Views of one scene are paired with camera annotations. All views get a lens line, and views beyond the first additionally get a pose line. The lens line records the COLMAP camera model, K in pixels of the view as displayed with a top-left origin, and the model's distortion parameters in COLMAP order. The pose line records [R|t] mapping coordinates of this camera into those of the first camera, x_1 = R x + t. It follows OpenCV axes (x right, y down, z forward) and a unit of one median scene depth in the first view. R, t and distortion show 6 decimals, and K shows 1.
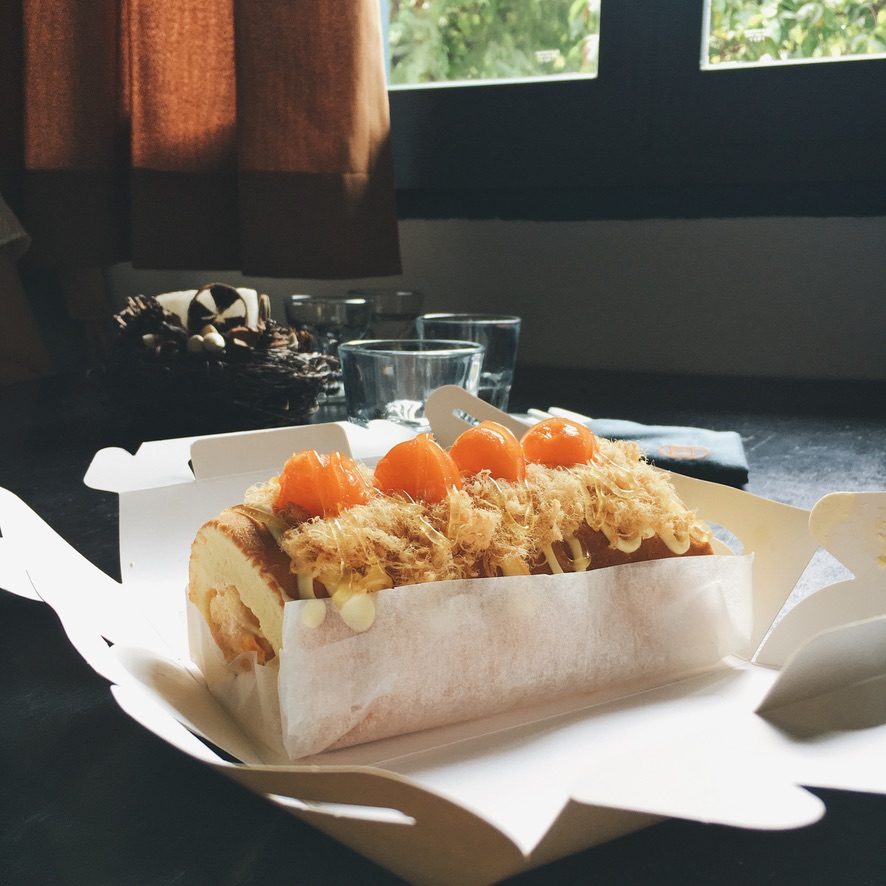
lens RADIAL K [[998.1, 0, 443.0], [0, 998.1, 443.0], [0, 0, 1]] dist [0.021453, -0.052367]
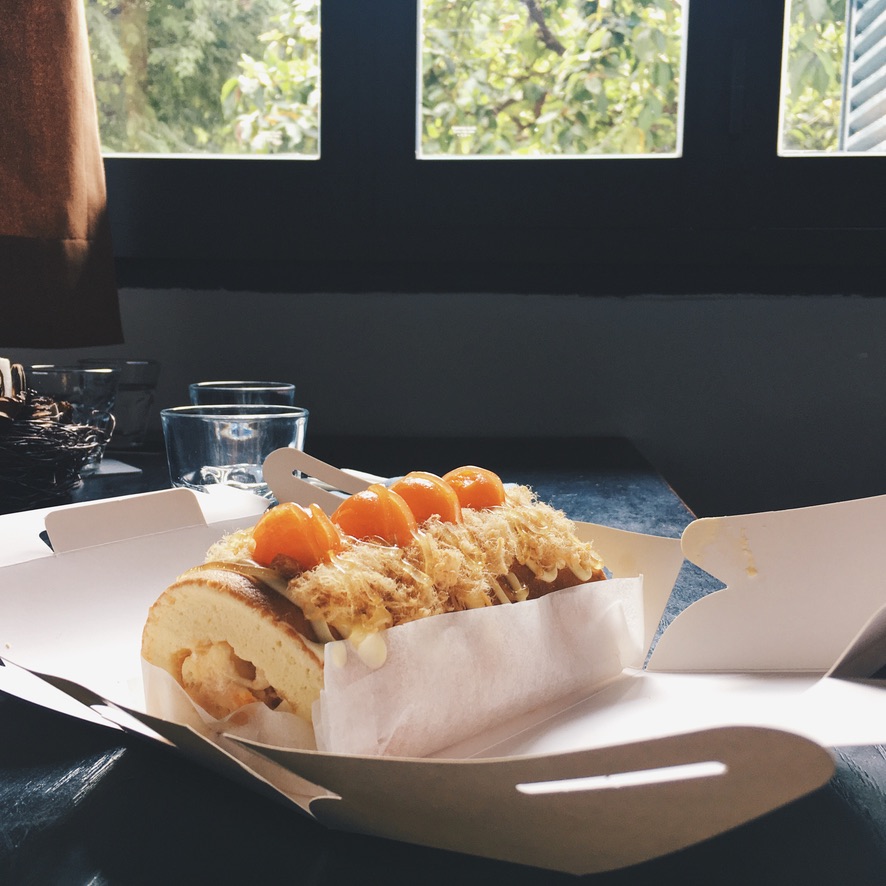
lens RADIAL K [[998.1, 0, 443.0], [0, 998.1, 443.0], [0, 0, 1]] dist [0.021453, -0.052367]
pose [[0.941418, -0.030196, 0.335887, -0.299556], [0.054121, 0.996602, -0.062096, 0.016211], [-0.332870, 0.076637, 0.939853, -0.032246]]
